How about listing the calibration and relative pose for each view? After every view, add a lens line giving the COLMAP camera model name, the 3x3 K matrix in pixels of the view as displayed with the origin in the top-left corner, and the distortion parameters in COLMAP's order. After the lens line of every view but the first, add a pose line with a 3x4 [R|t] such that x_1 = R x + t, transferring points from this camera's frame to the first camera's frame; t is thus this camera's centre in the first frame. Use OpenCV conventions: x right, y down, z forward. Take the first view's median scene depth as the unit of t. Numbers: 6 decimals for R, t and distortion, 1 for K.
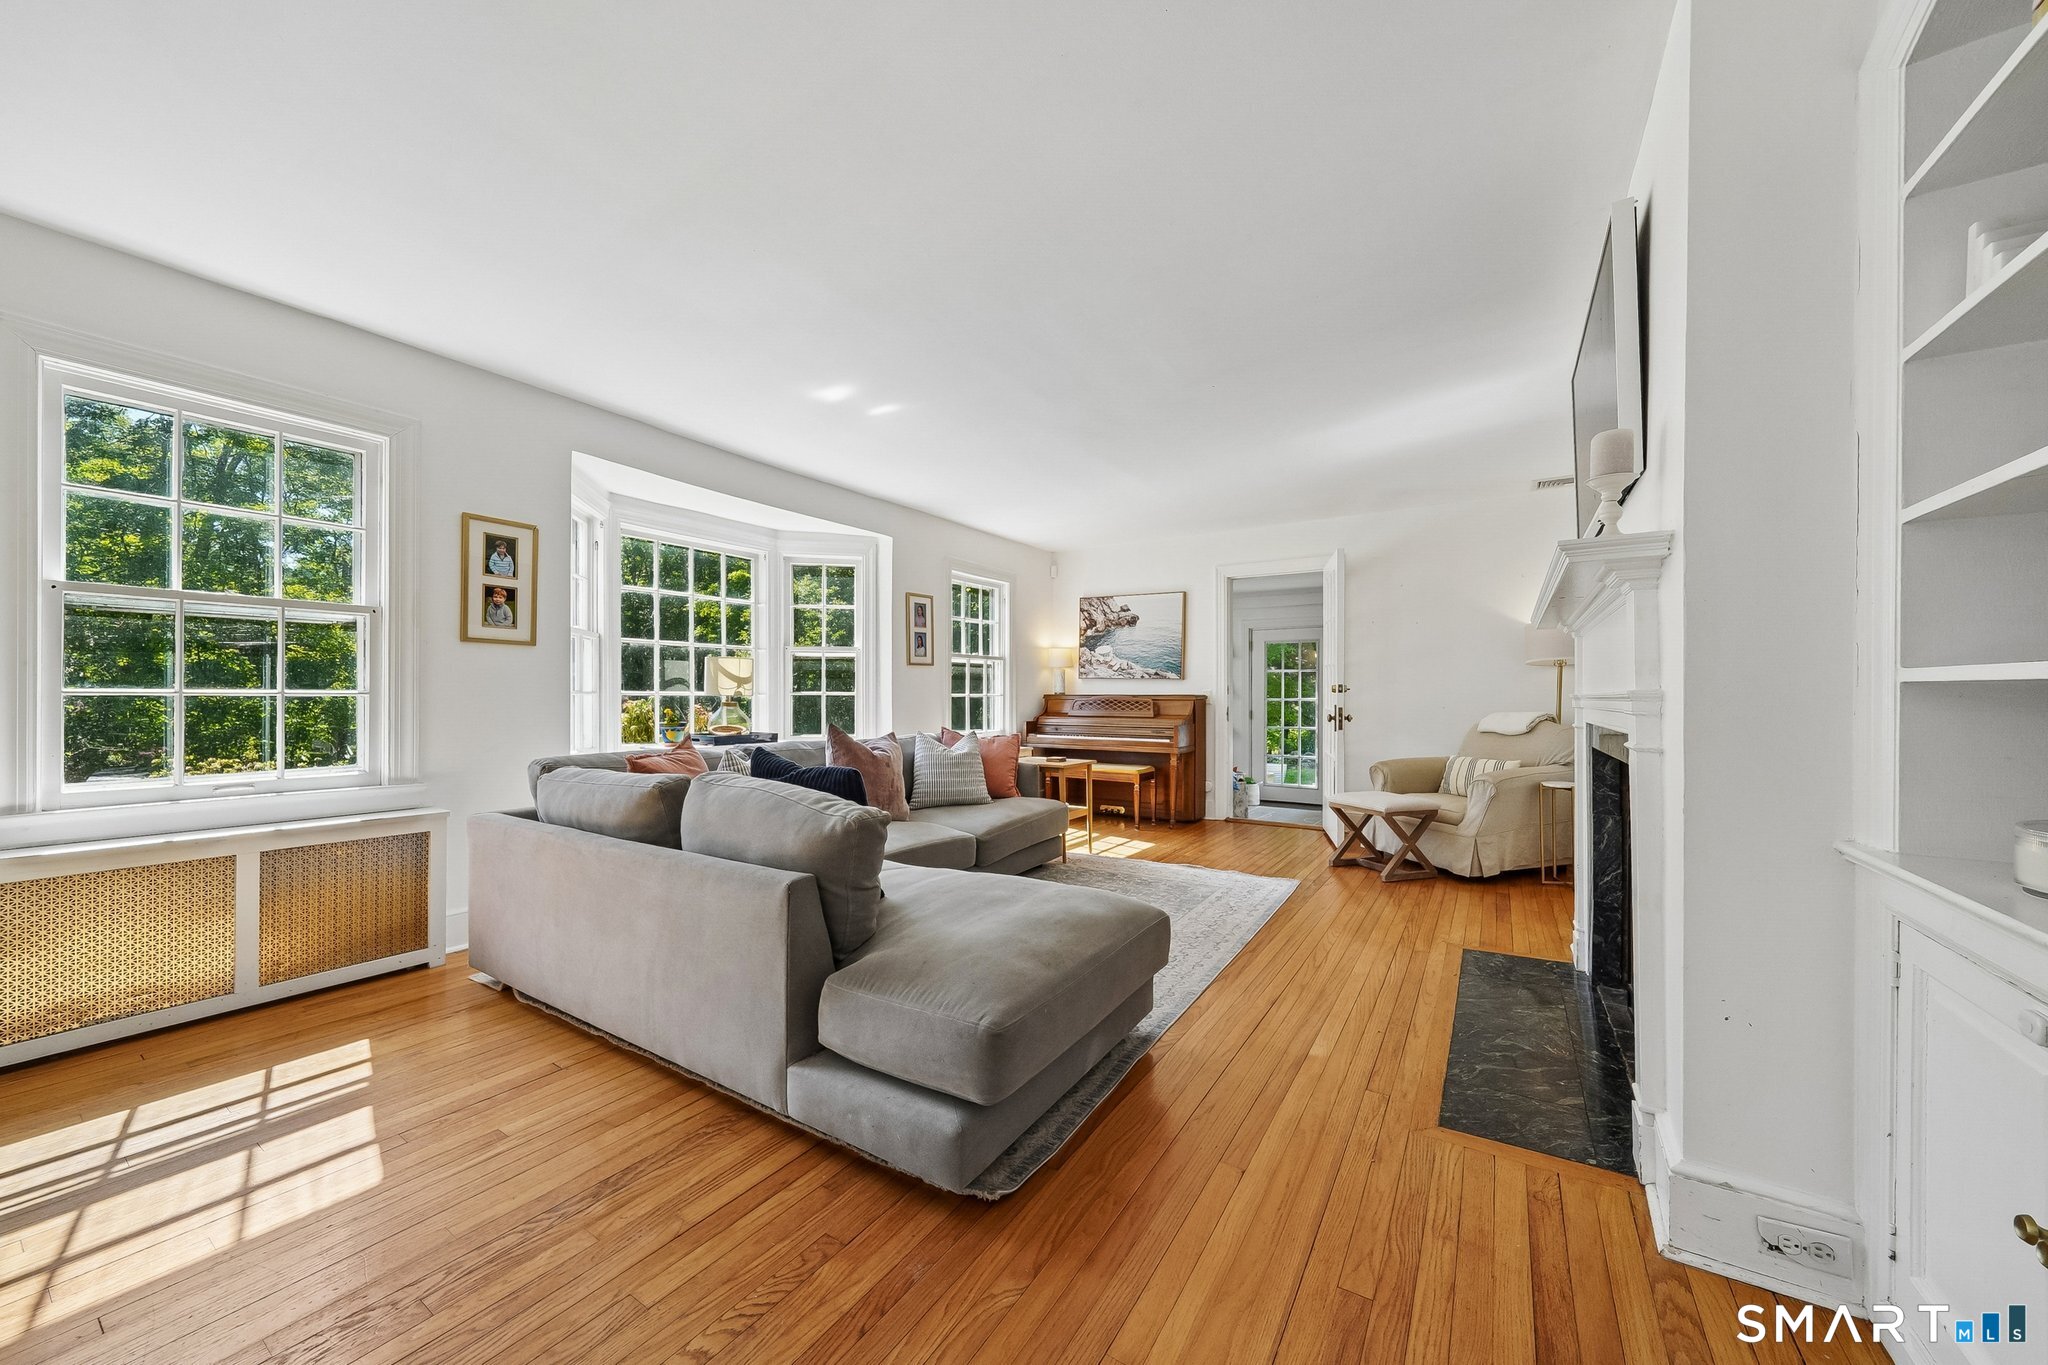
lens RADIAL K [[714.6, 0, 1024.1], [0, 714.6, 696.1], [0, 0, 1]] dist [-0.010218, 0.000323]
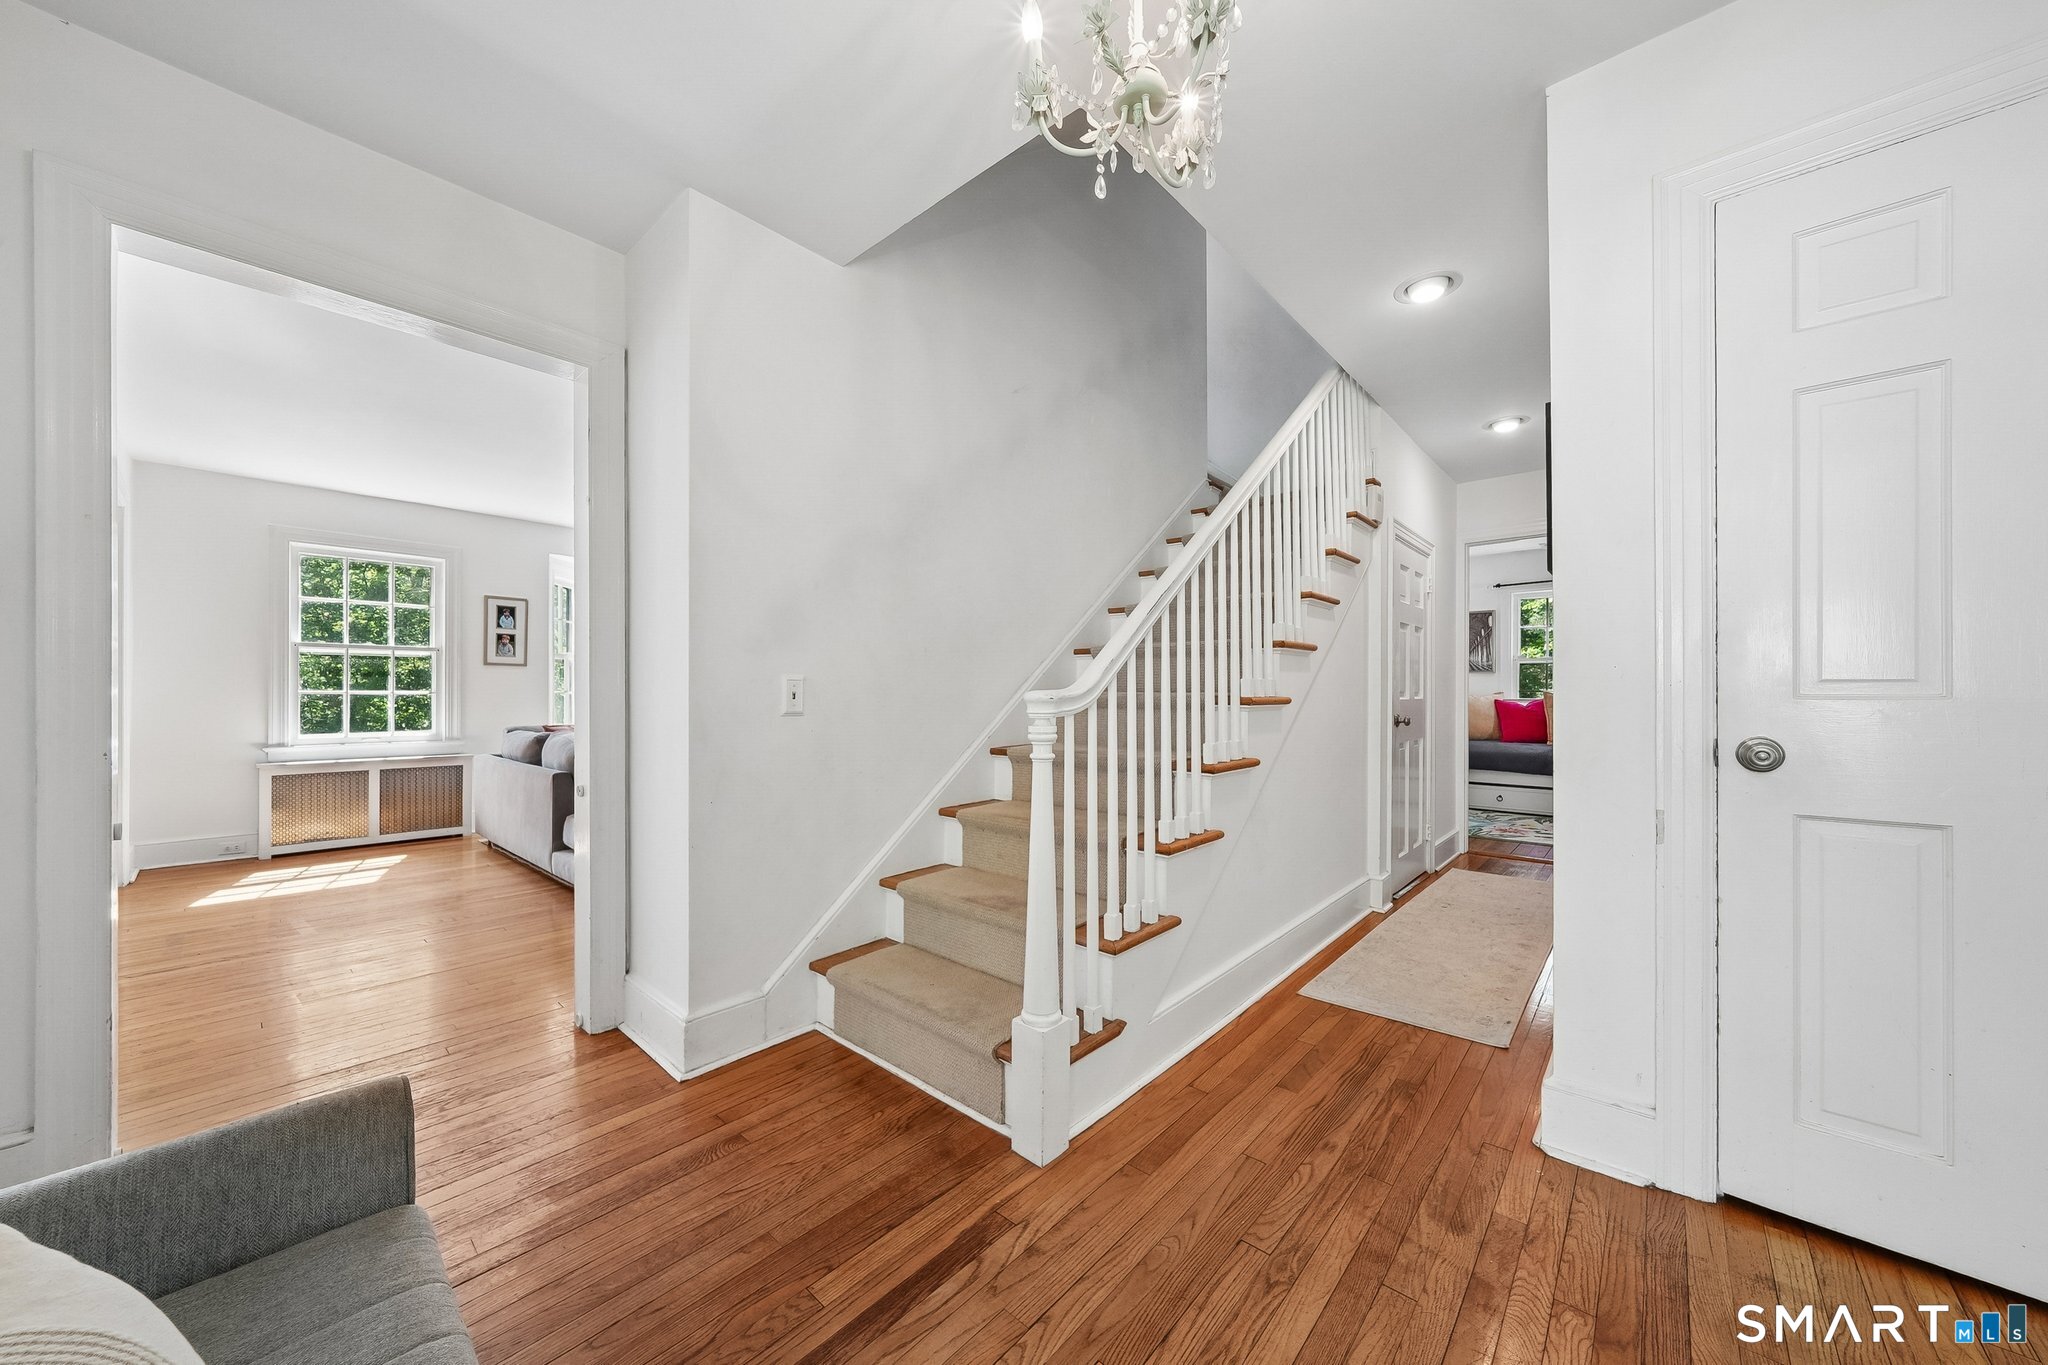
lens RADIAL K [[714.6, 0, 1032.6], [0, 714.6, 687.9], [0, 0, 1]] dist [-0.010218, 0.000323]
pose [[0.989223, 0.000997, -0.146414, 0.951764], [-0.001128, 0.999999, -0.000813, -0.018175], [0.146413, 0.000970, 0.989223, -0.663575]]
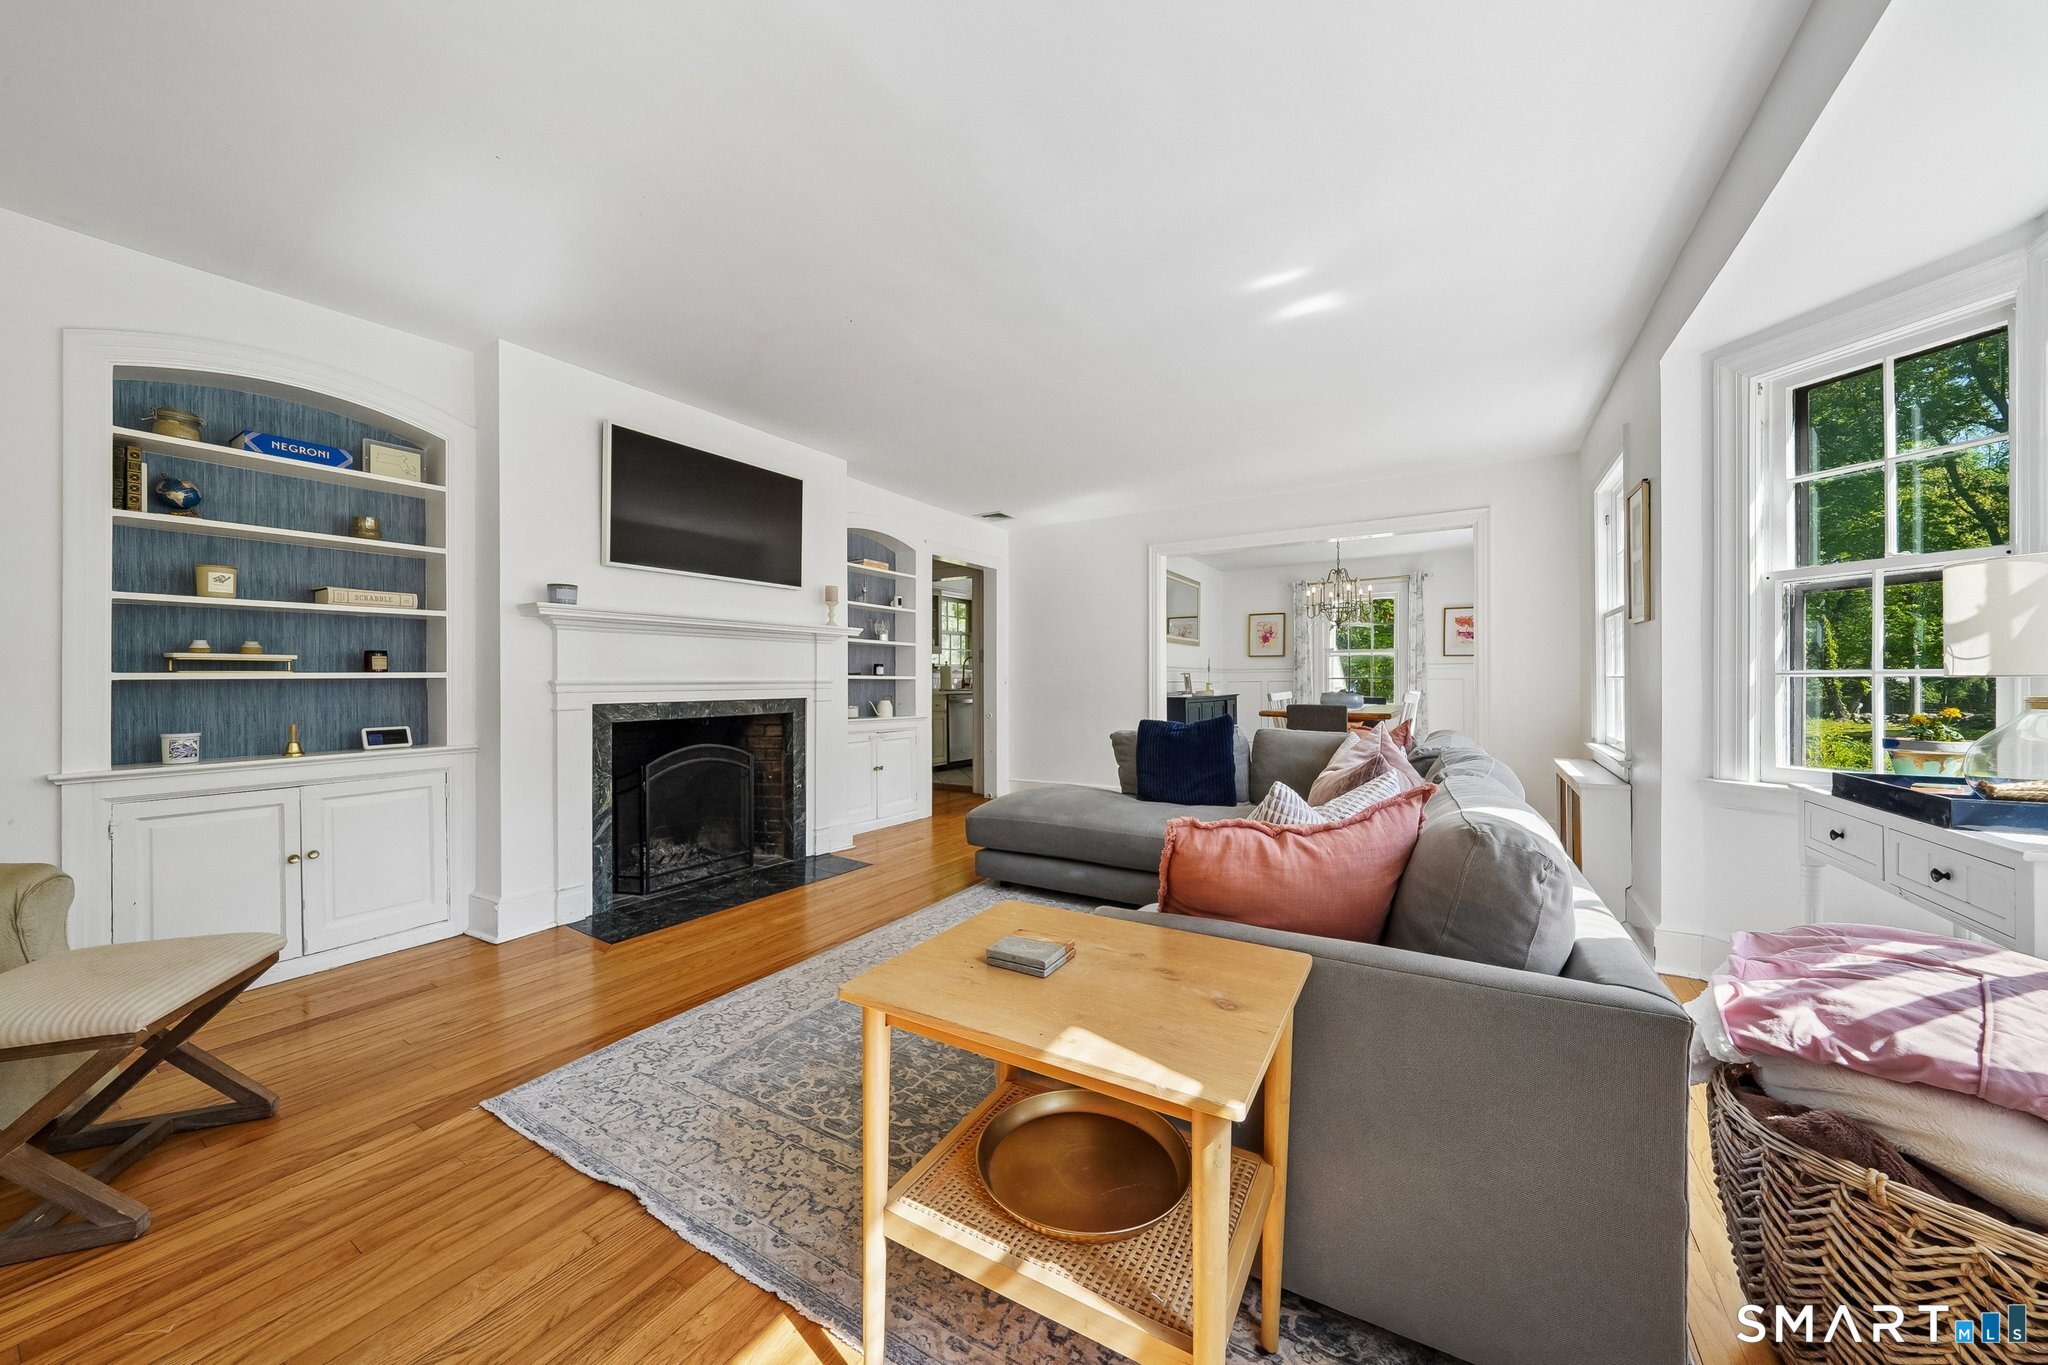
lens RADIAL K [[714.6, 0, 1022.2], [0, 714.6, 687.4], [0, 0, 1]] dist [-0.010218, 0.000323]
pose [[-0.999167, 0.002136, -0.040748, 0.094541], [0.002258, 0.999993, -0.002933, 0.012791], [0.040742, -0.003022, -0.999165, 1.785301]]
